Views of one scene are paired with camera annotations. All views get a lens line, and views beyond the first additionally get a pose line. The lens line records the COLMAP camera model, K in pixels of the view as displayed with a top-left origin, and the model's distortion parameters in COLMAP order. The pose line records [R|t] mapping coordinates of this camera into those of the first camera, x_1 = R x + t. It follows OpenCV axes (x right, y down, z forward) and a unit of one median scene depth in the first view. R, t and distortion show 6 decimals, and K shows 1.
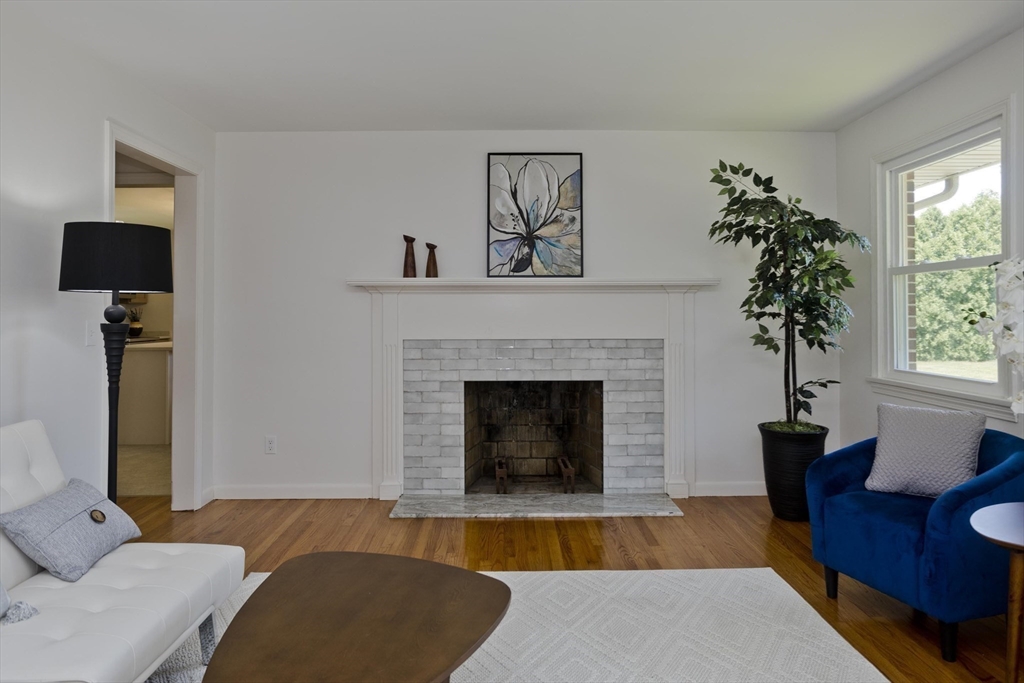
lens RADIAL K [[698.9, 0, 519.9], [0, 698.9, 300.9], [0, 0, 1]] dist [-0.002860, 0.024565]
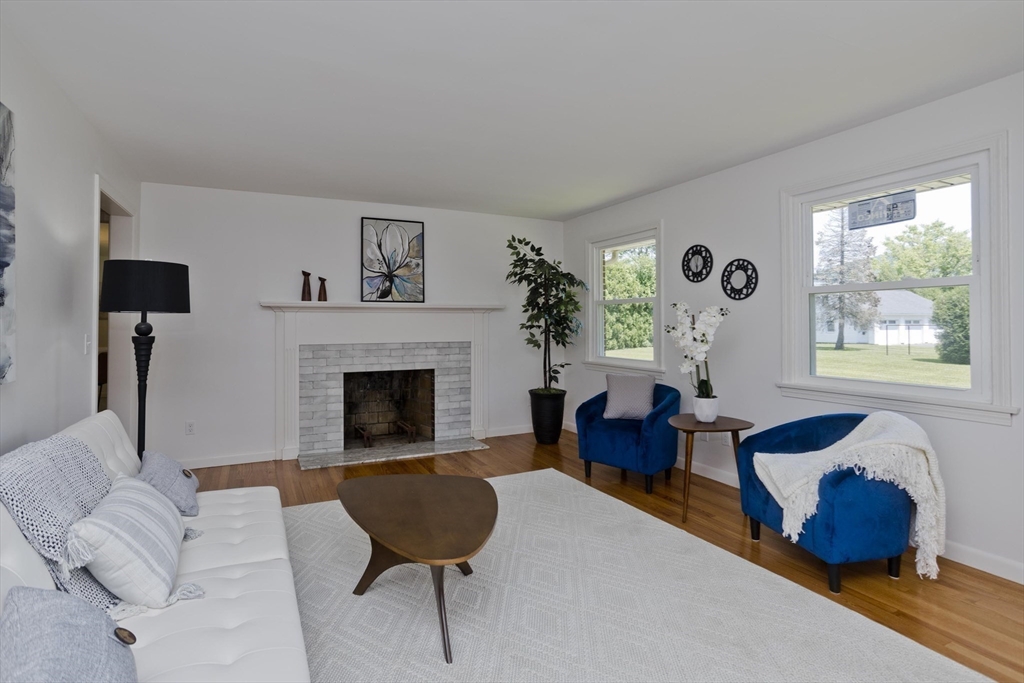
lens RADIAL K [[505.0, 0, 501.4], [0, 505.0, 314.1], [0, 0, 1]] dist [-0.038591, 0.032696]
pose [[0.905483, 0.008197, 0.424304, -0.229955], [-0.008749, 0.999962, -0.000648, -0.009096], [-0.424293, -0.003126, 0.905519, -0.087808]]
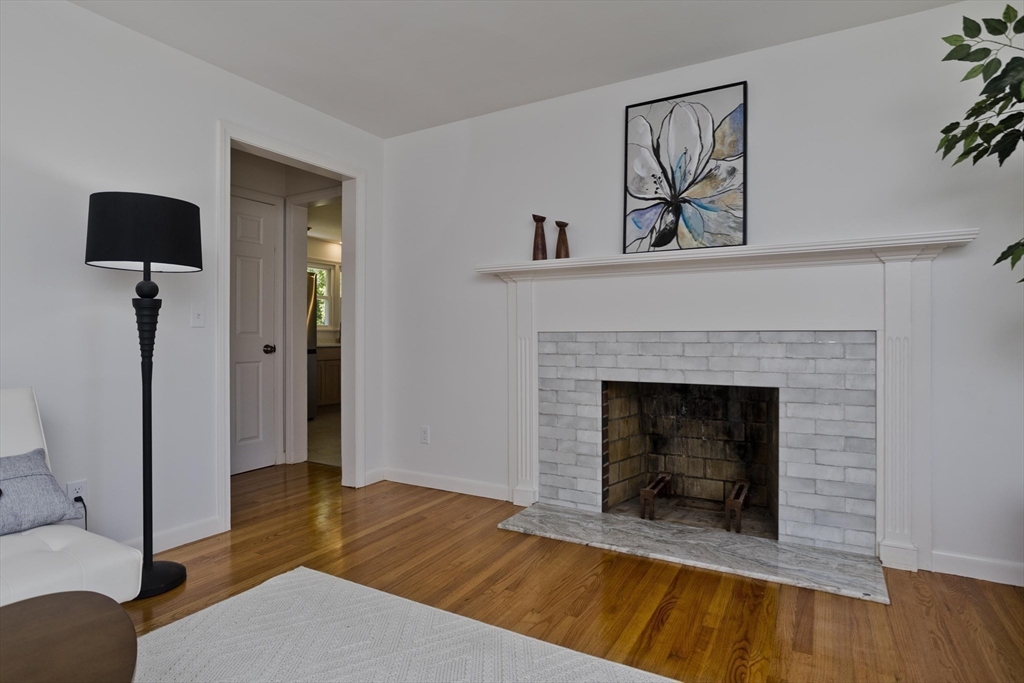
lens RADIAL K [[558.2, 0, 519.2], [0, 558.2, 335.3], [0, 0, 1]] dist [-0.036336, 0.026689]
pose [[0.862865, 0.001111, -0.505433, 0.179759], [0.008813, 0.999813, 0.017242, 0.047665], [0.505357, -0.019332, 0.862694, 0.368485]]
